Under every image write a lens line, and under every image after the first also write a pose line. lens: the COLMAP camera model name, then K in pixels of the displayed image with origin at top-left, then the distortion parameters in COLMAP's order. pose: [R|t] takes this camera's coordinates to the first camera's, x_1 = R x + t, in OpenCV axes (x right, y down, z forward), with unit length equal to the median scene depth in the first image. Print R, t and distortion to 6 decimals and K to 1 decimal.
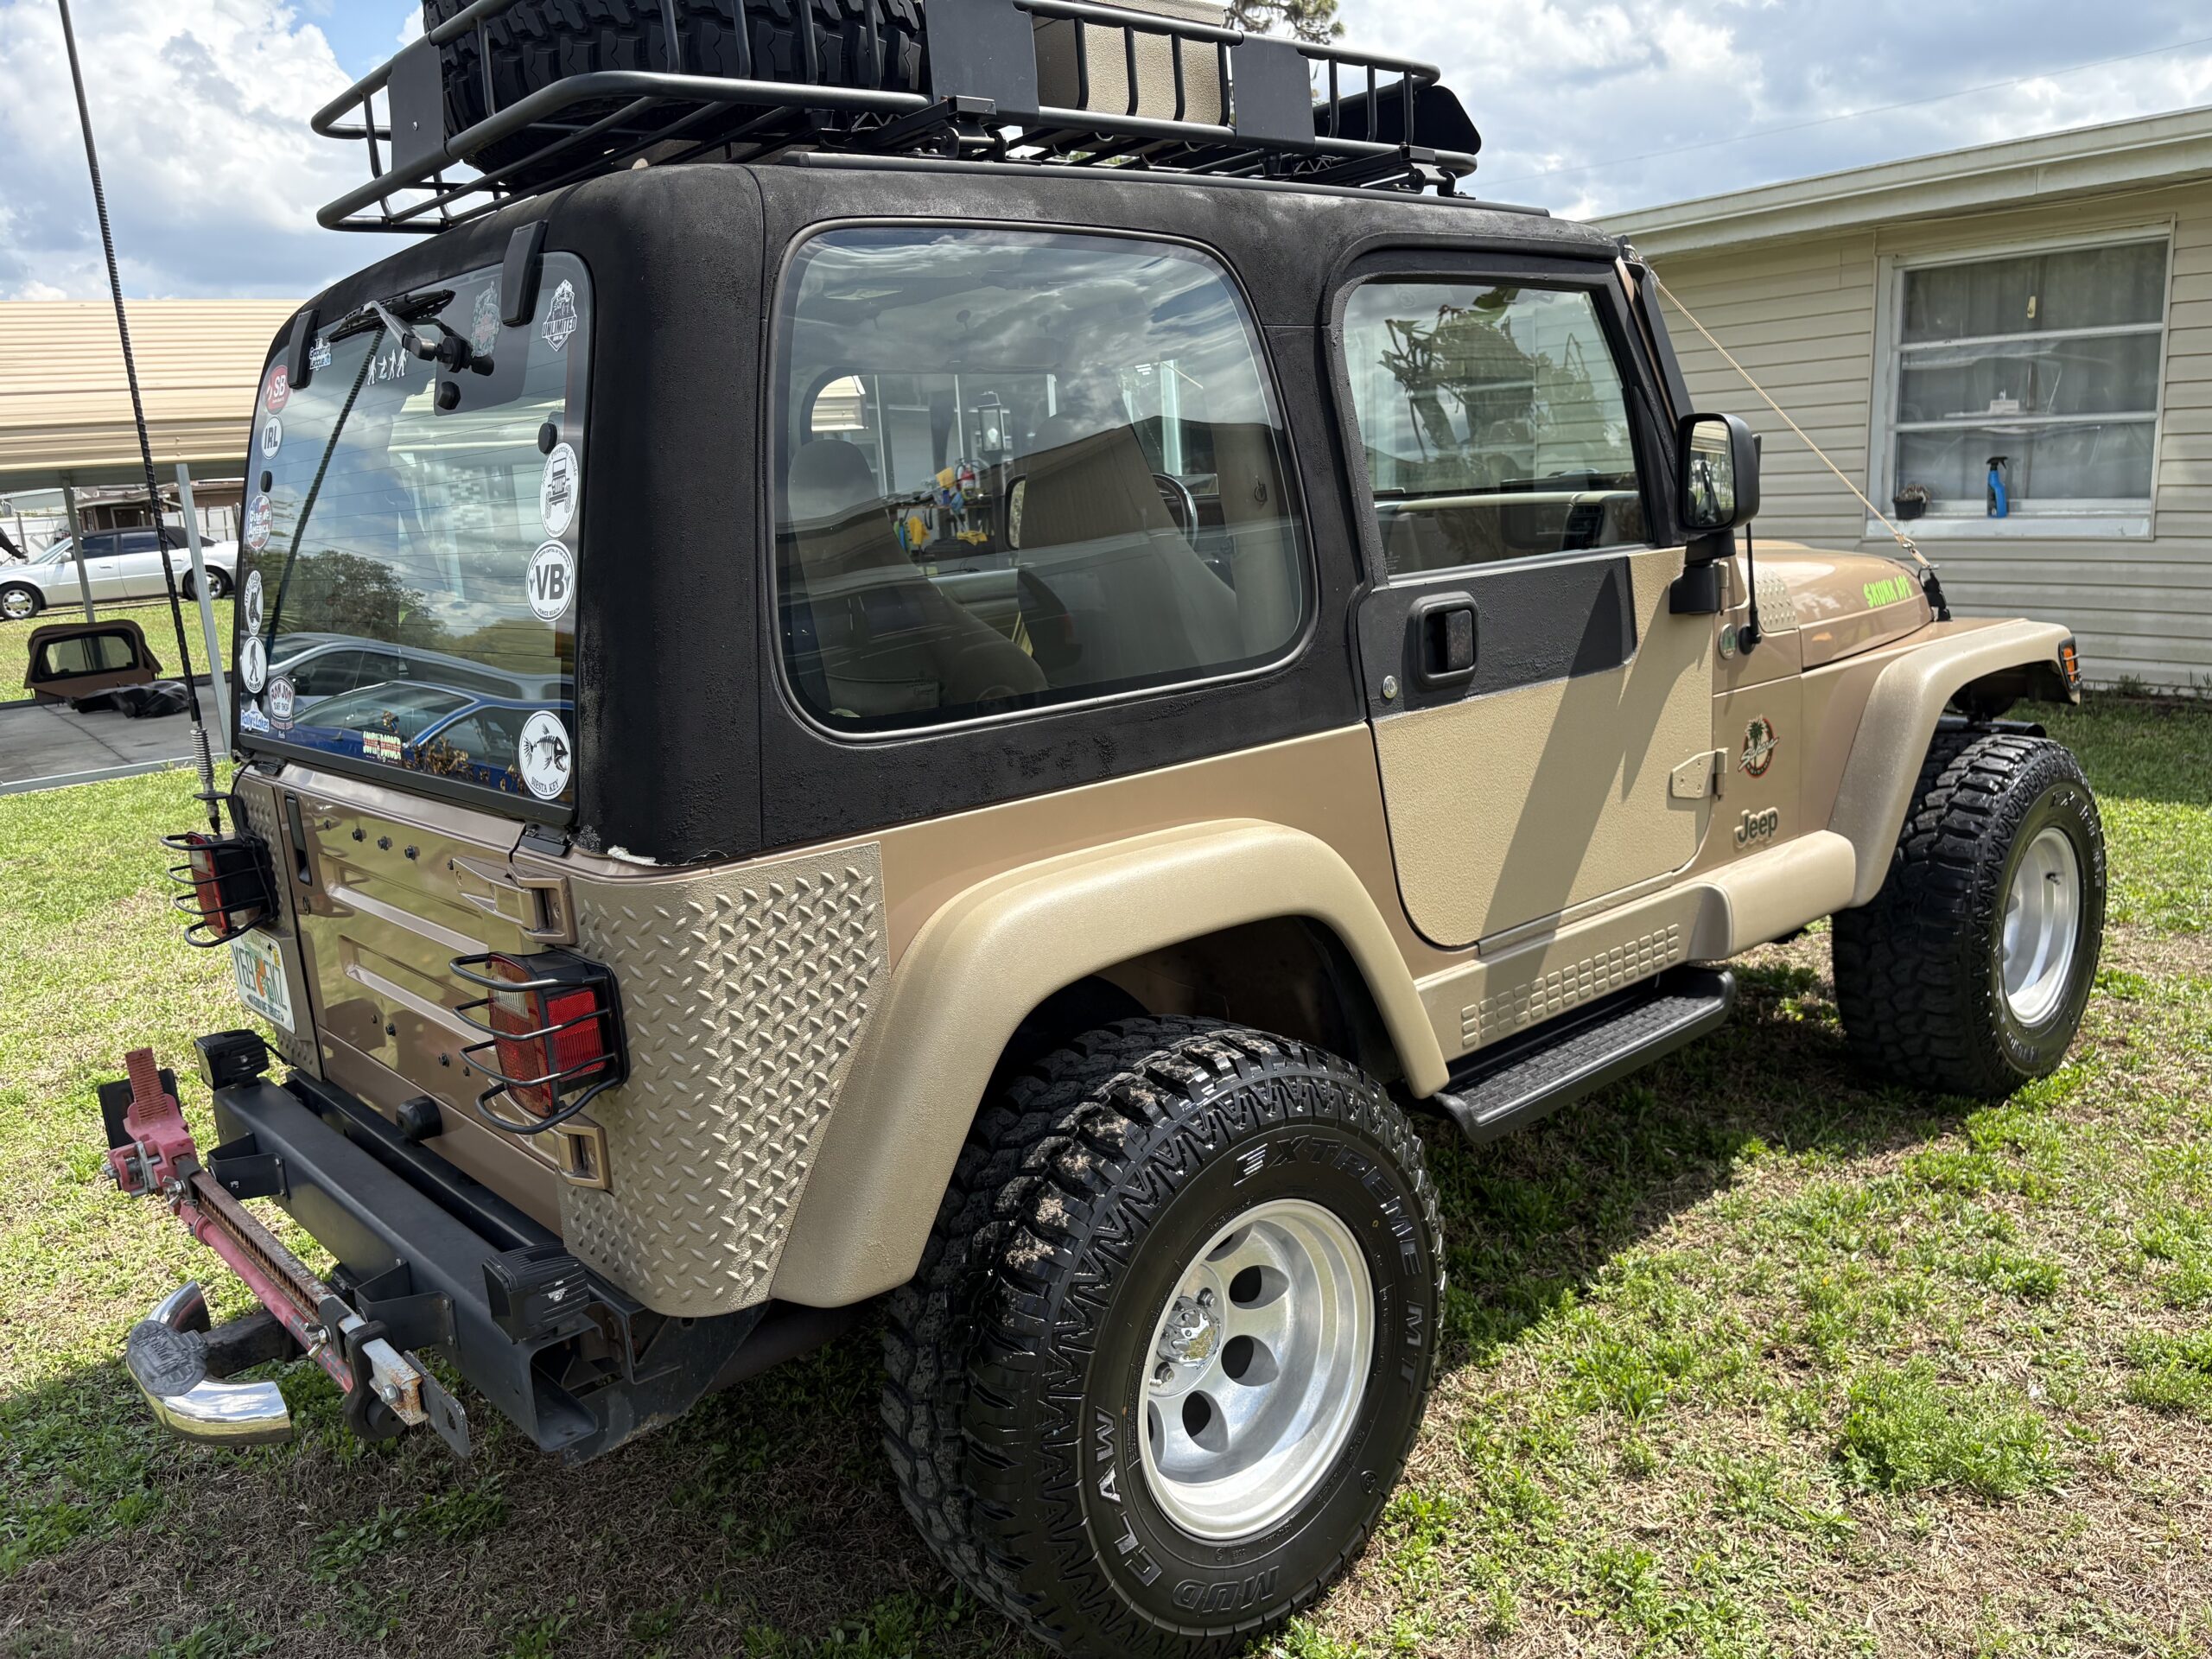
lens RADIAL K [[1657.3, 0, 1107.6], [0, 1657.3, 833.9], [0, 0, 1]] dist [0.021028, -0.017505]
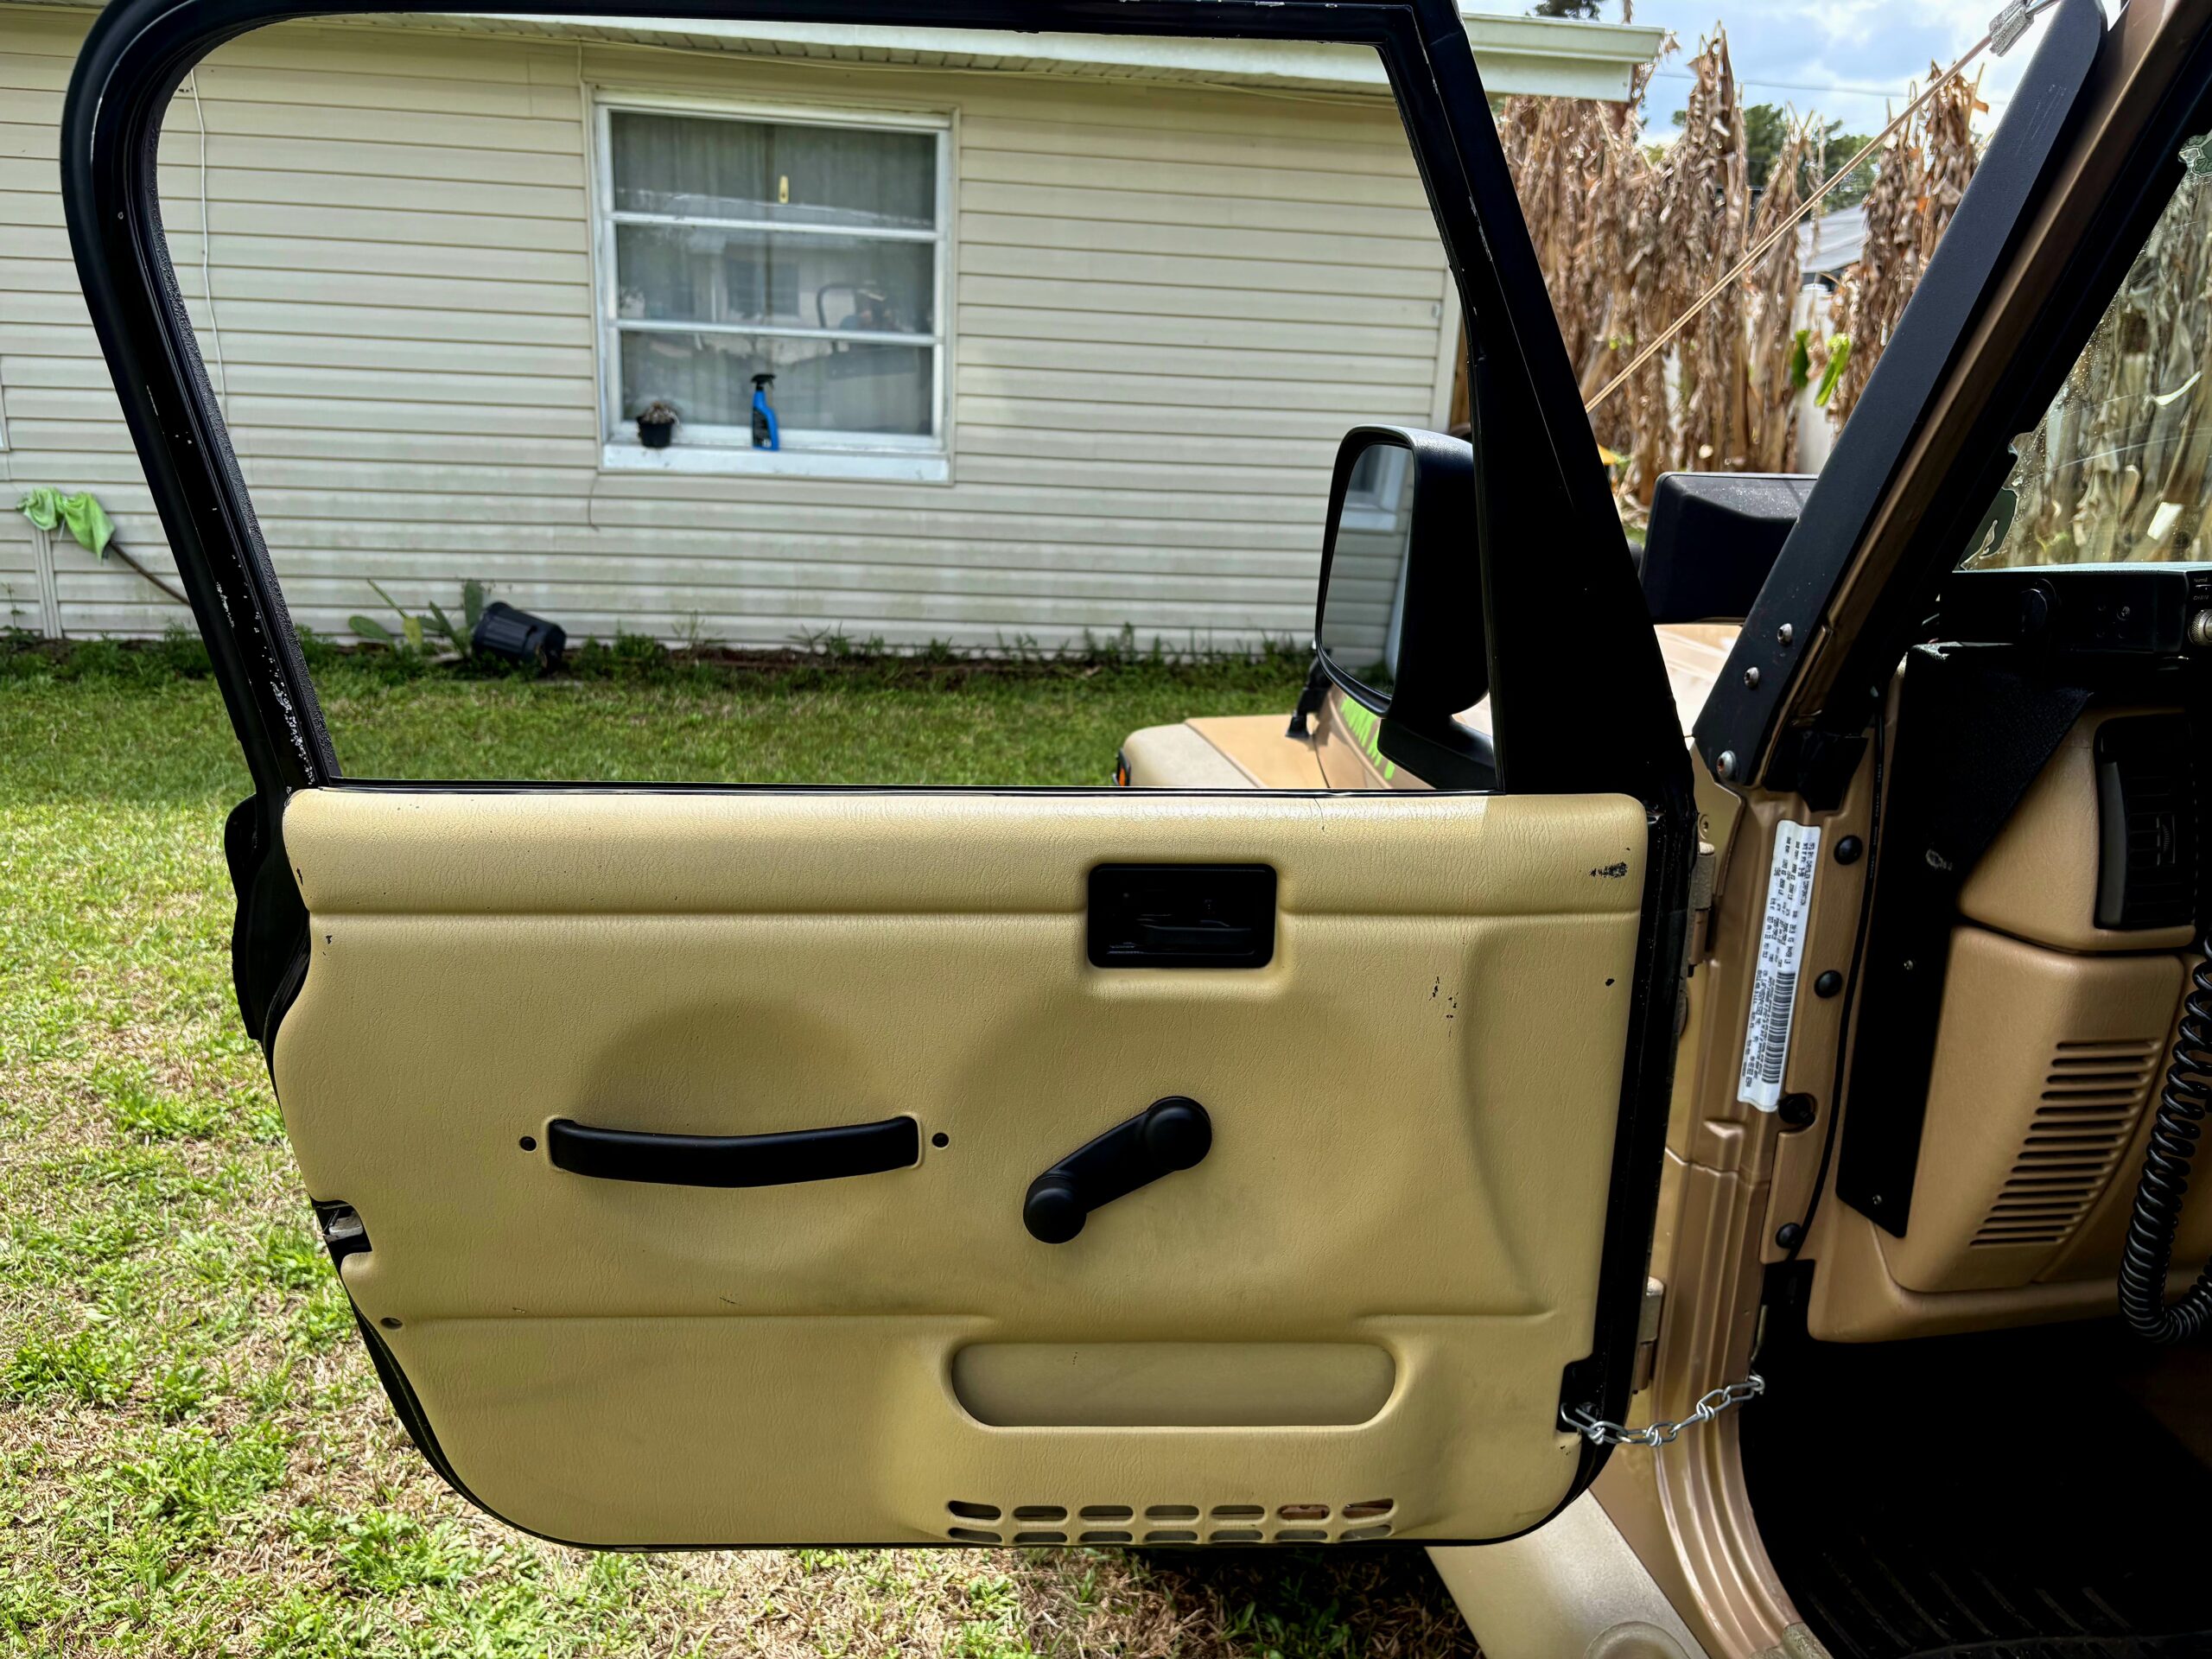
lens RADIAL K [[1657.3, 0, 1121.7], [0, 1657.3, 830.5], [0, 0, 1]] dist [0.021028, -0.017505]
pose [[0.499866, -0.171787, 0.848895, -0.102420], [0.115673, 0.984593, 0.131134, -0.097773], [-0.858344, 0.032644, 0.512036, 0.463071]]
